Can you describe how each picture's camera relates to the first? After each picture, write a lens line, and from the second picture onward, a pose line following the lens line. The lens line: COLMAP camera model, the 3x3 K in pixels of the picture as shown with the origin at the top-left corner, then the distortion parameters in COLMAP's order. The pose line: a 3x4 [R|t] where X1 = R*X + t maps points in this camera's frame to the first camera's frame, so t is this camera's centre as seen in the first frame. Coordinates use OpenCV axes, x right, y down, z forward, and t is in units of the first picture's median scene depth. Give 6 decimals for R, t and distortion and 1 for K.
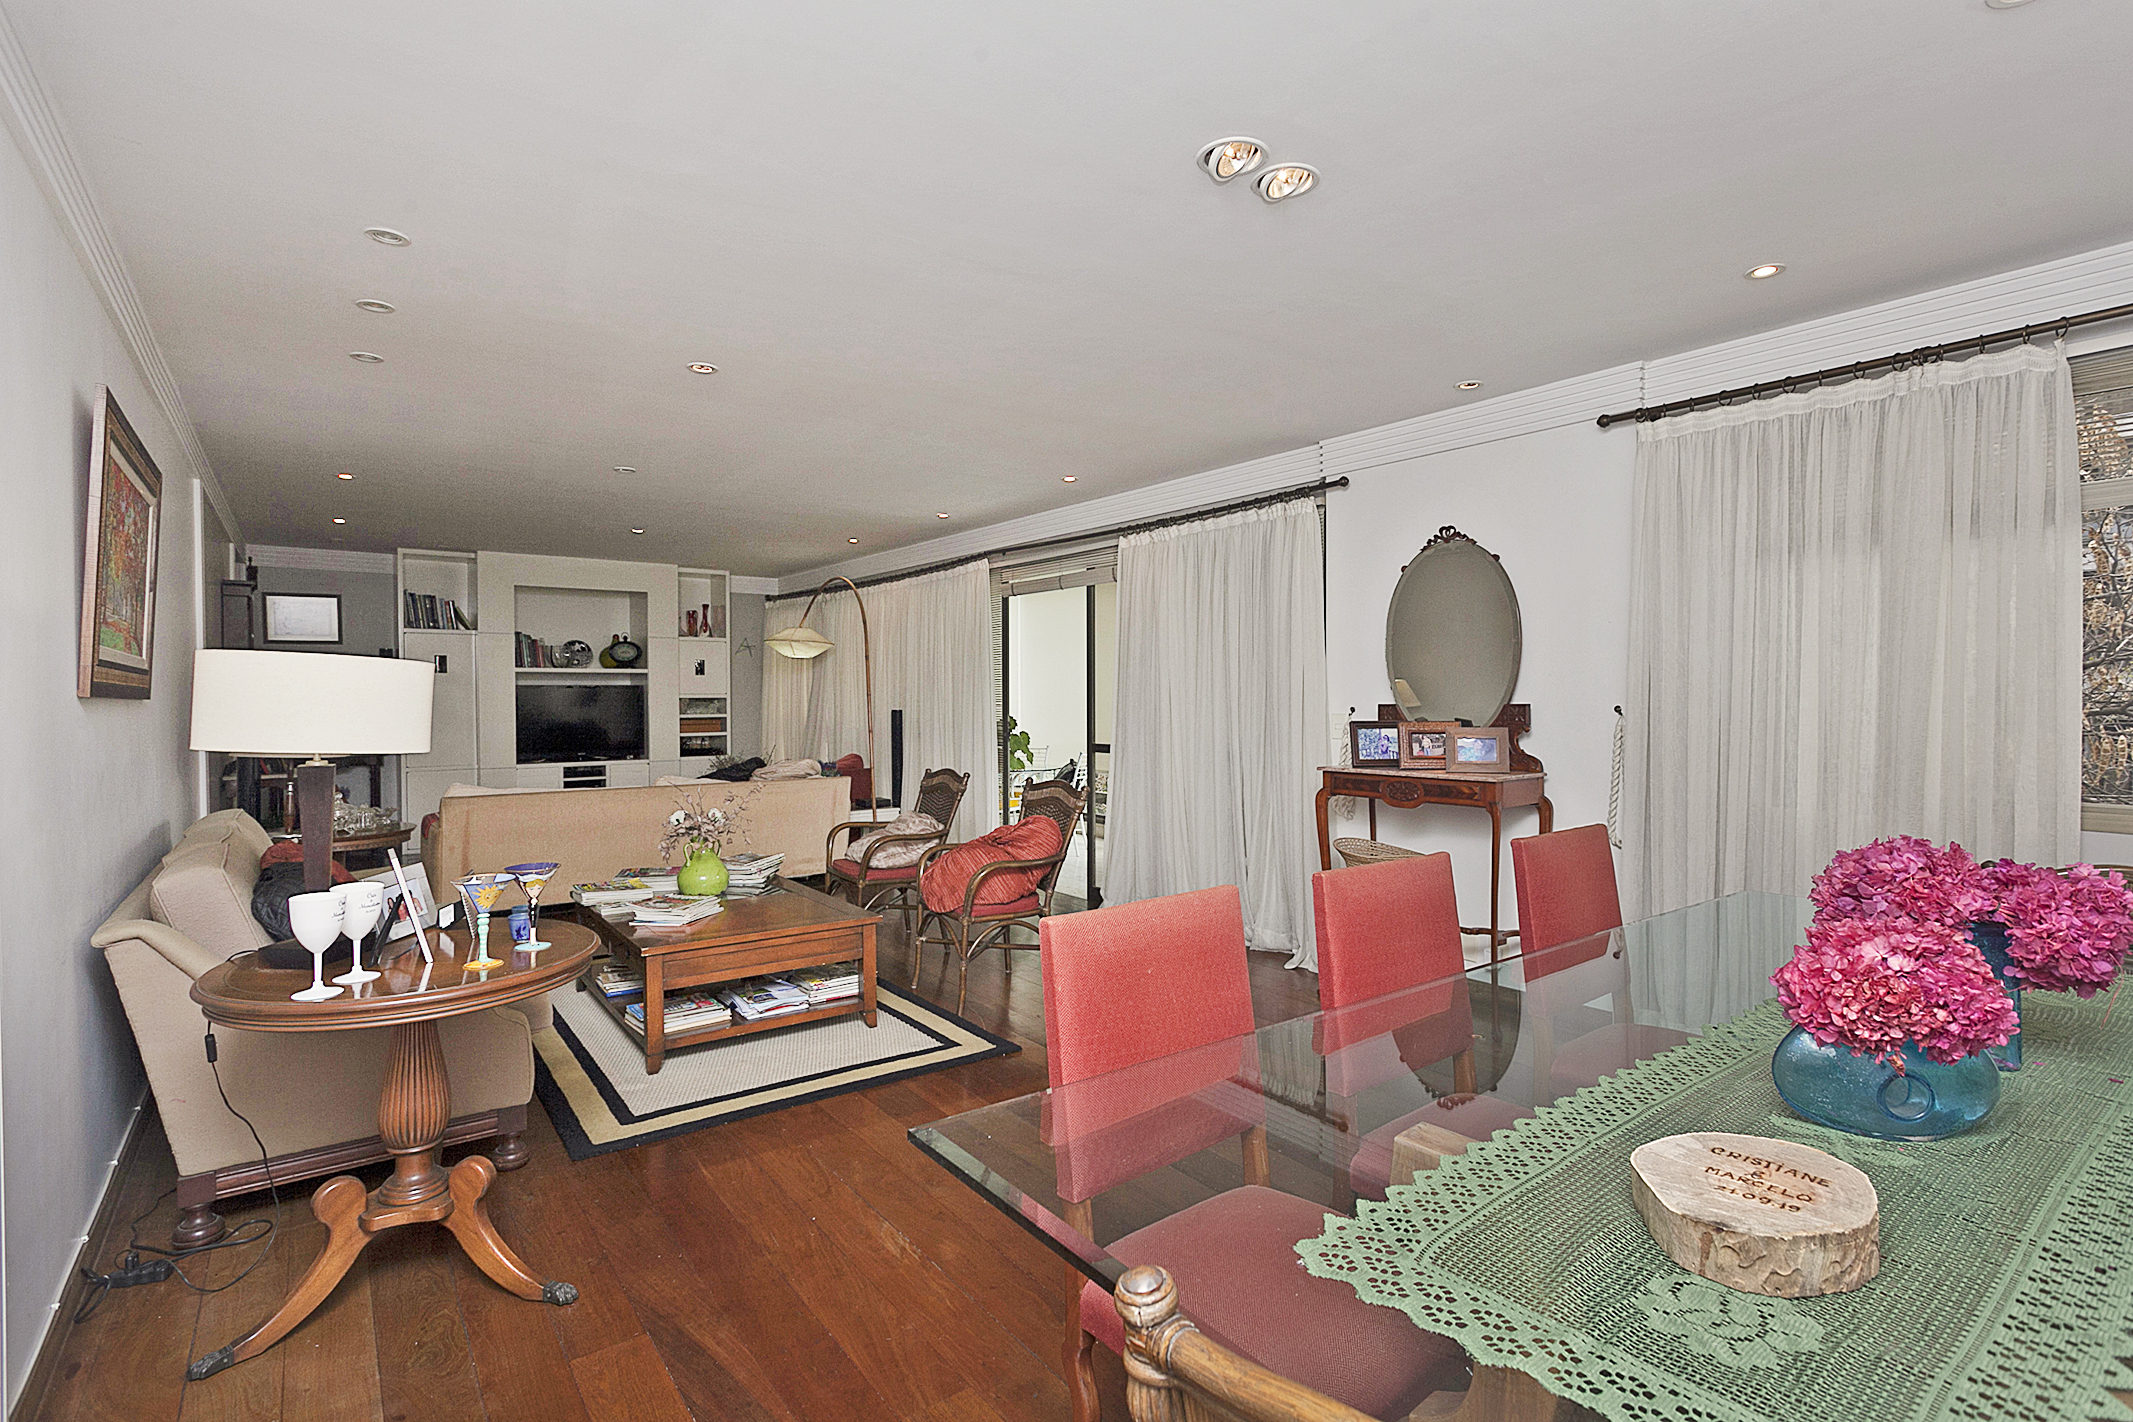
lens RADIAL K [[1002.3, 0, 1065.5], [0, 1002.3, 711.0], [0, 0, 1]] dist [-0.002327, -0.001274]
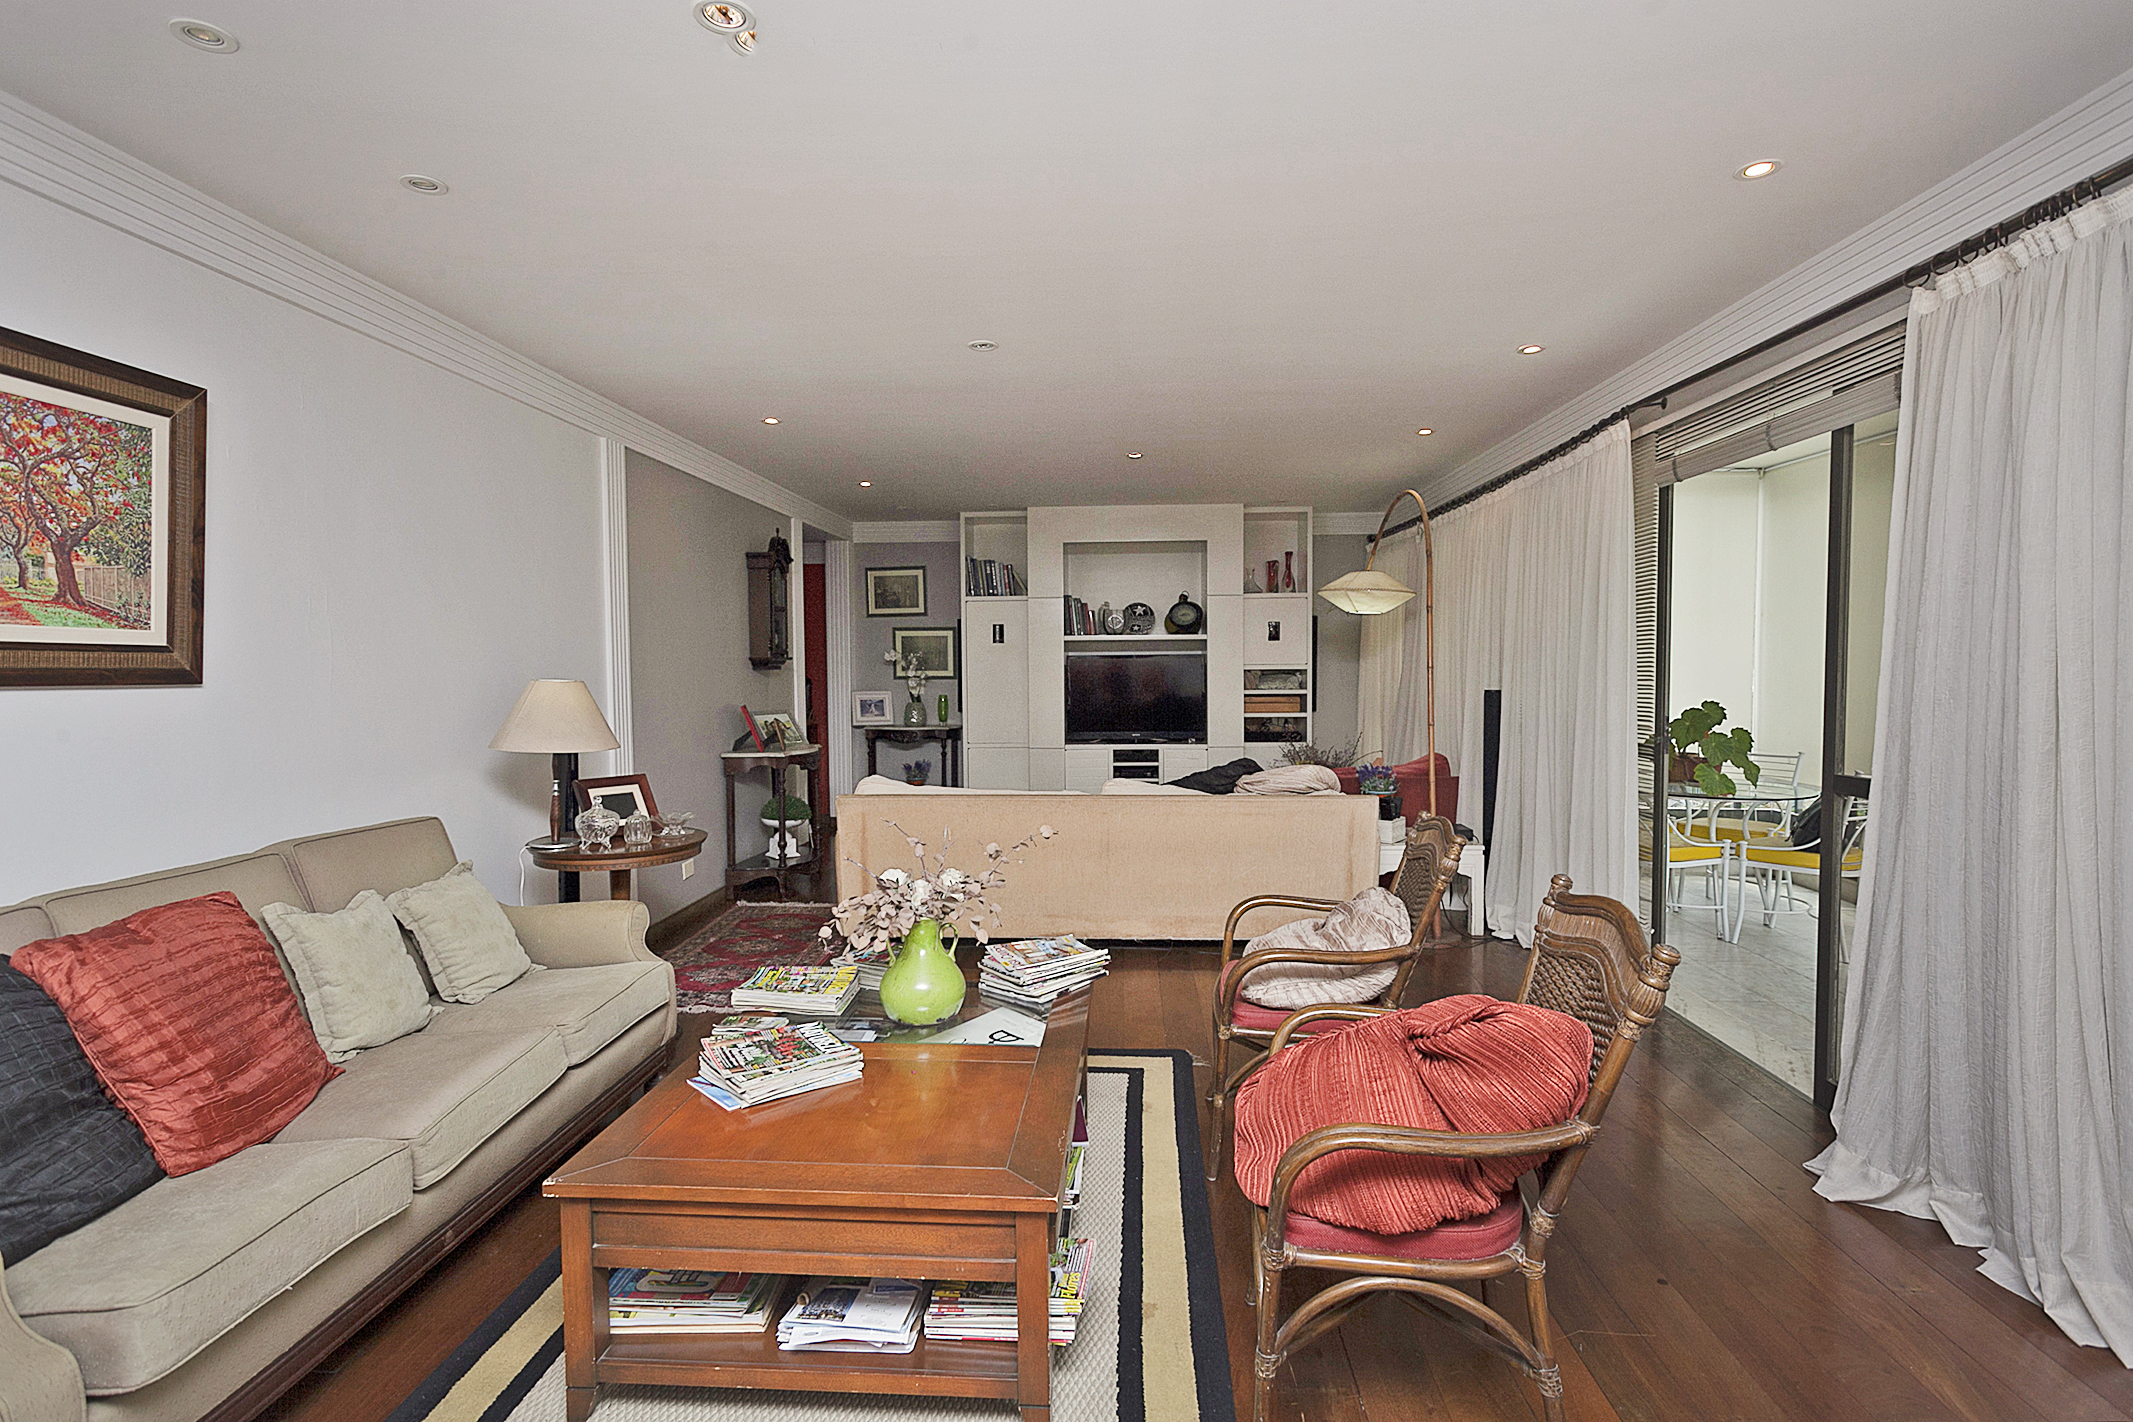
lens RADIAL K [[1002.3, 0, 1102.8], [0, 1002.3, 692.8], [0, 0, 1]] dist [-0.002327, -0.001274]
pose [[0.766714, 0.015083, -0.641811, 0.046683], [-0.004632, 0.999828, 0.017964, -0.008788], [0.641972, -0.010800, 0.766652, 0.329844]]
